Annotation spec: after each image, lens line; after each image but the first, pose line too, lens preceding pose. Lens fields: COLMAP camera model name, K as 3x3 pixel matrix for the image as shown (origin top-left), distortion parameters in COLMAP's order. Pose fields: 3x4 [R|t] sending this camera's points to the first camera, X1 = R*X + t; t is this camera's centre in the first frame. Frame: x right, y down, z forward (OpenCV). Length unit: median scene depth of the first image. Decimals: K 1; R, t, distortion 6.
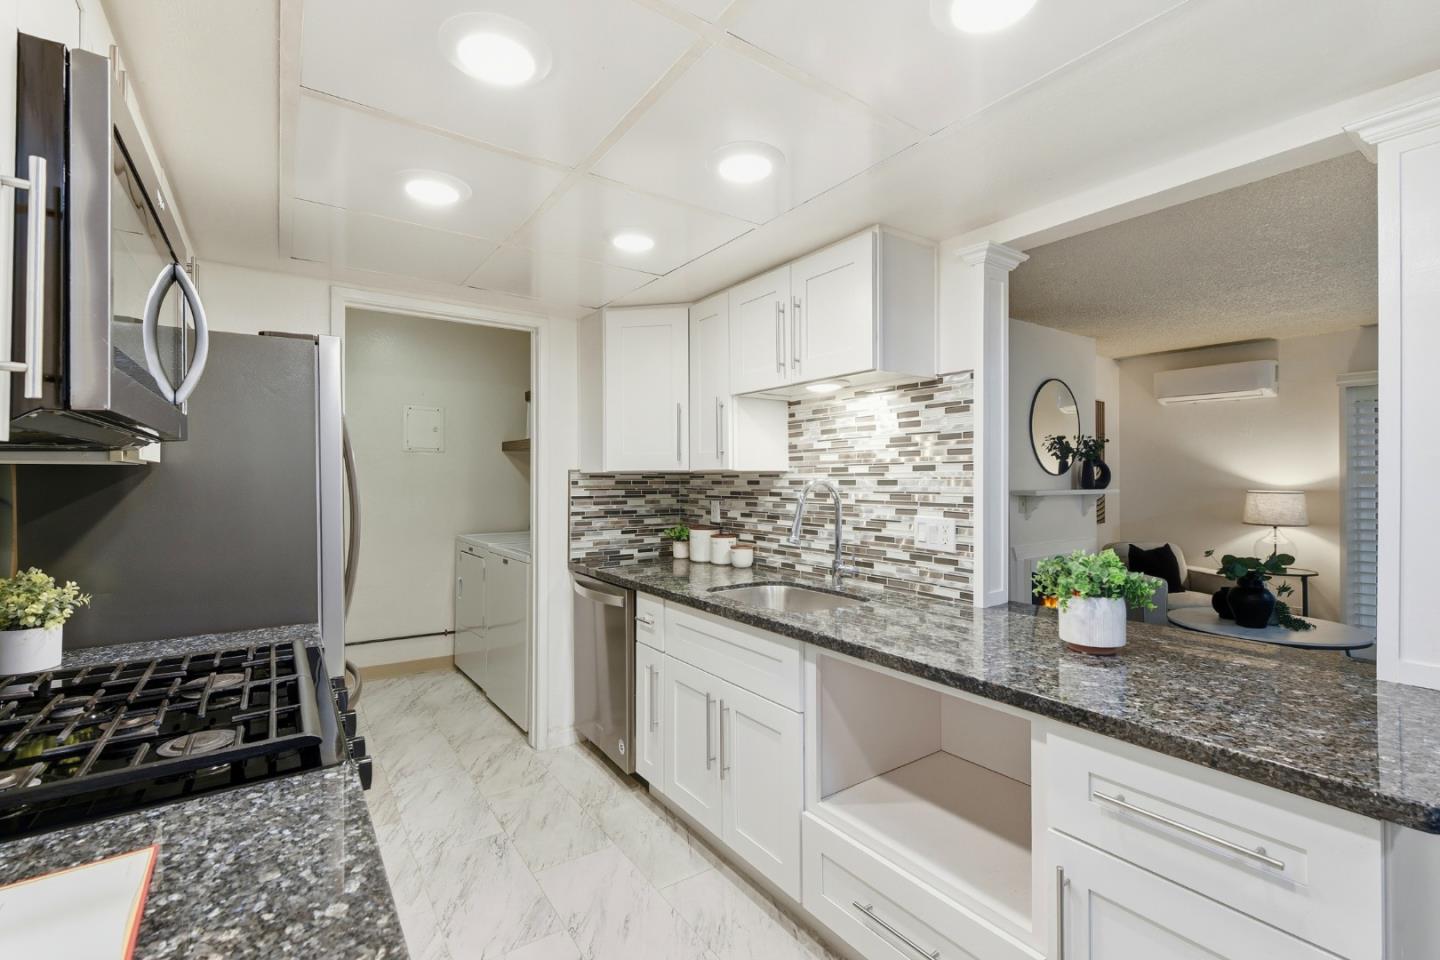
lens RADIAL K [[624.4, 0, 722.7], [0, 624.4, 478.4], [0, 0, 1]] dist [-0.000963, -0.000275]
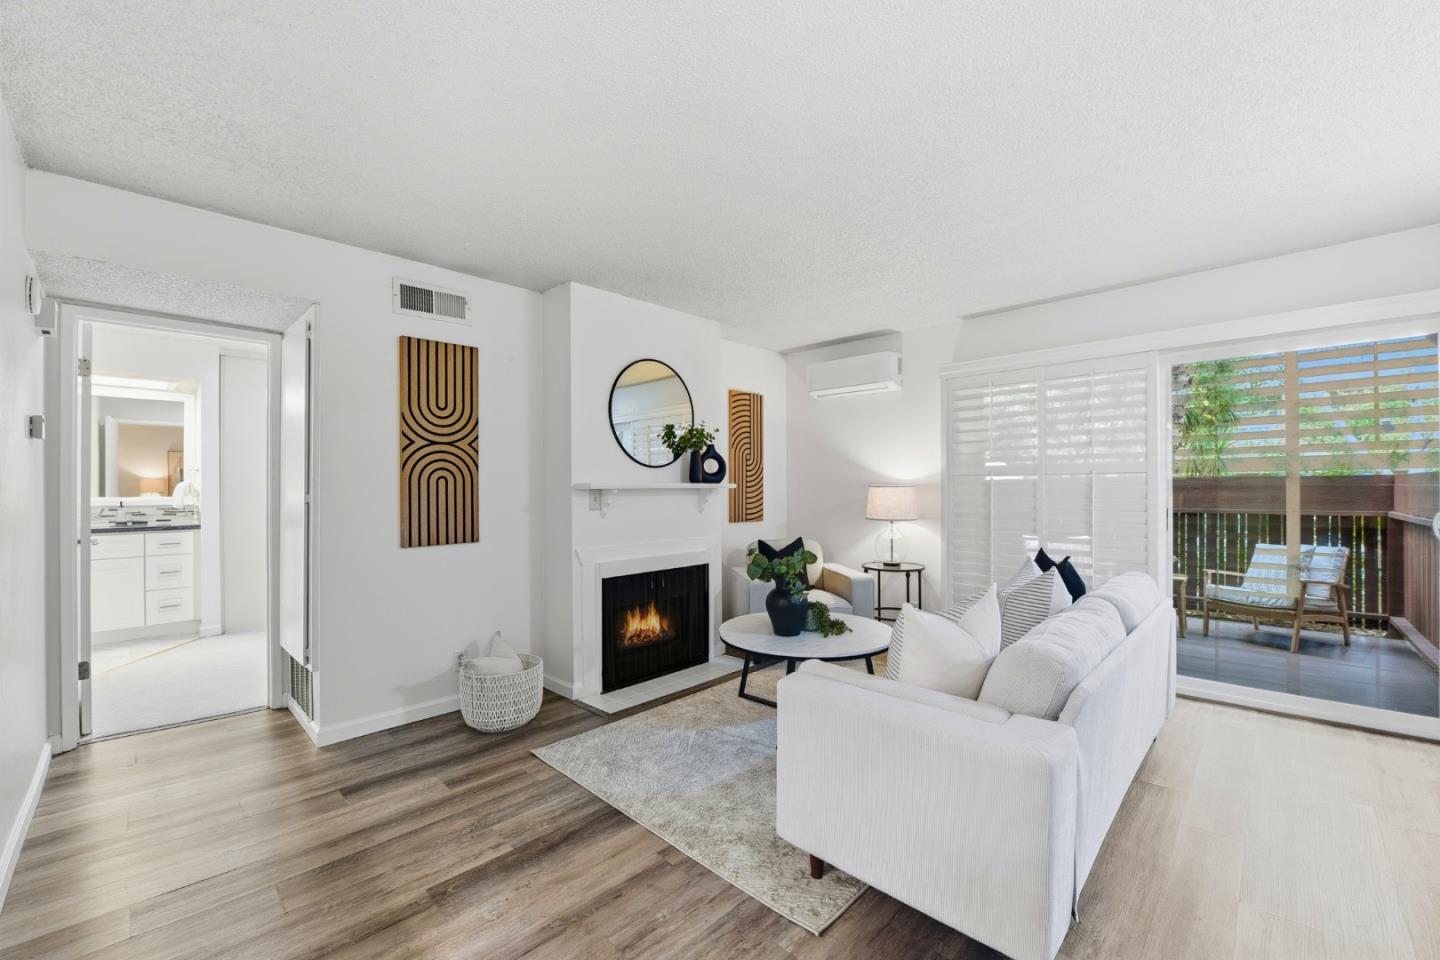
lens RADIAL K [[579.9, 0, 721.3], [0, 579.9, 489.5], [0, 0, 1]] dist [-0.008898, -0.000309]
pose [[0.984285, 0.002347, 0.176570, 0.460847], [-0.002340, 0.999997, -0.000250, 0.026576], [-0.176570, -0.000167, 0.984288, 0.158096]]
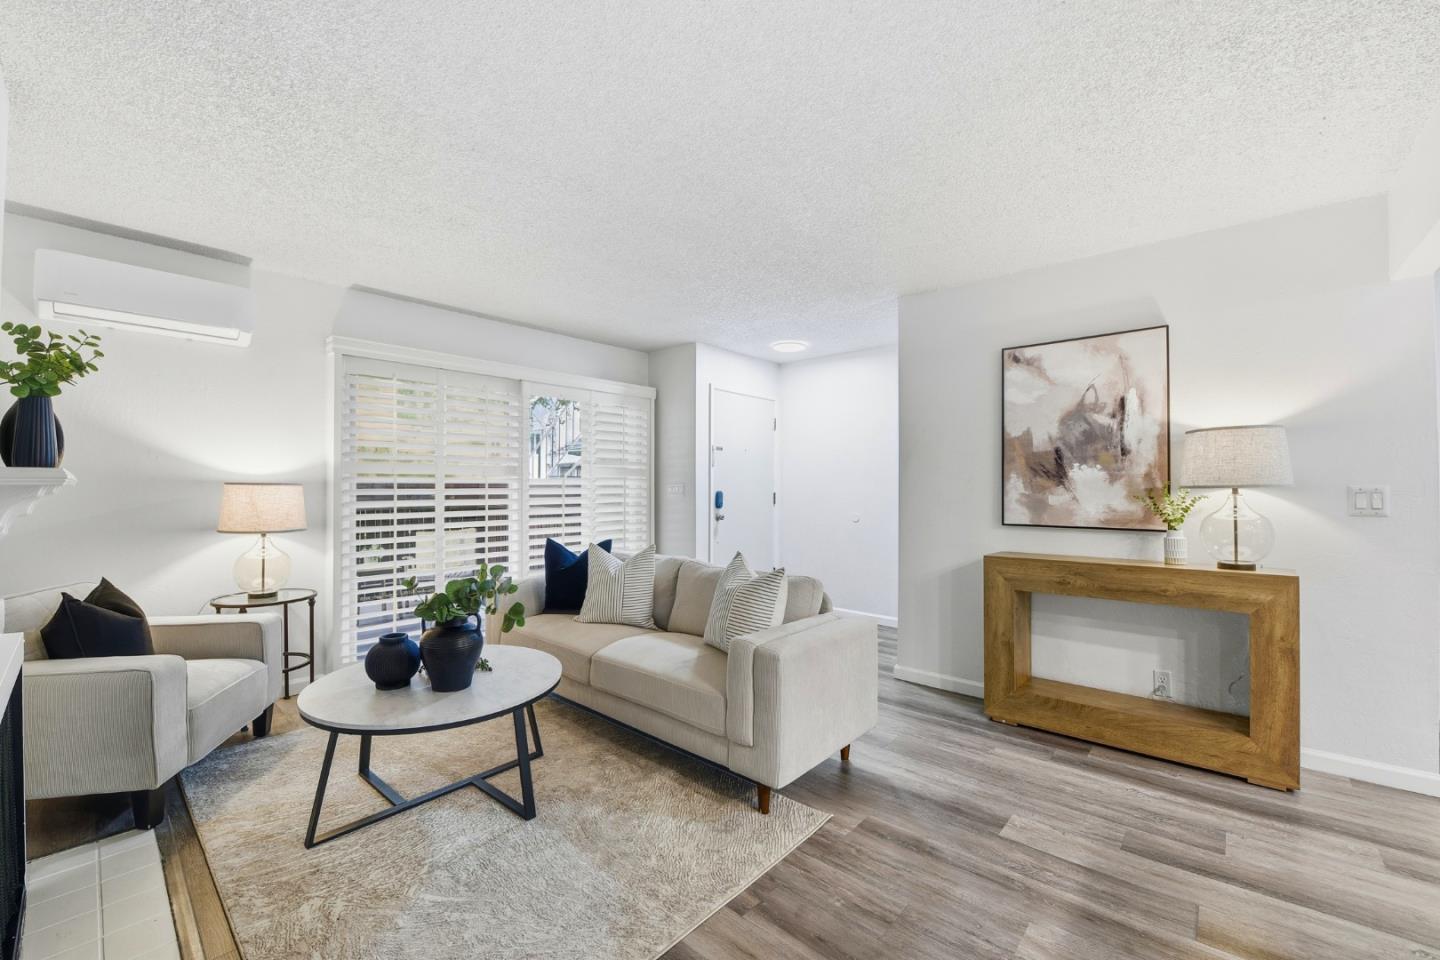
lens RADIAL K [[579.9, 0, 719.2], [0, 579.9, 485.9], [0, 0, 1]] dist [-0.008898, -0.000309]
pose [[-0.211248, 0.003668, 0.977426, 0.160037], [0.002888, 0.999991, -0.003129, 0.025985], [-0.977428, 0.002161, -0.211257, 0.640684]]
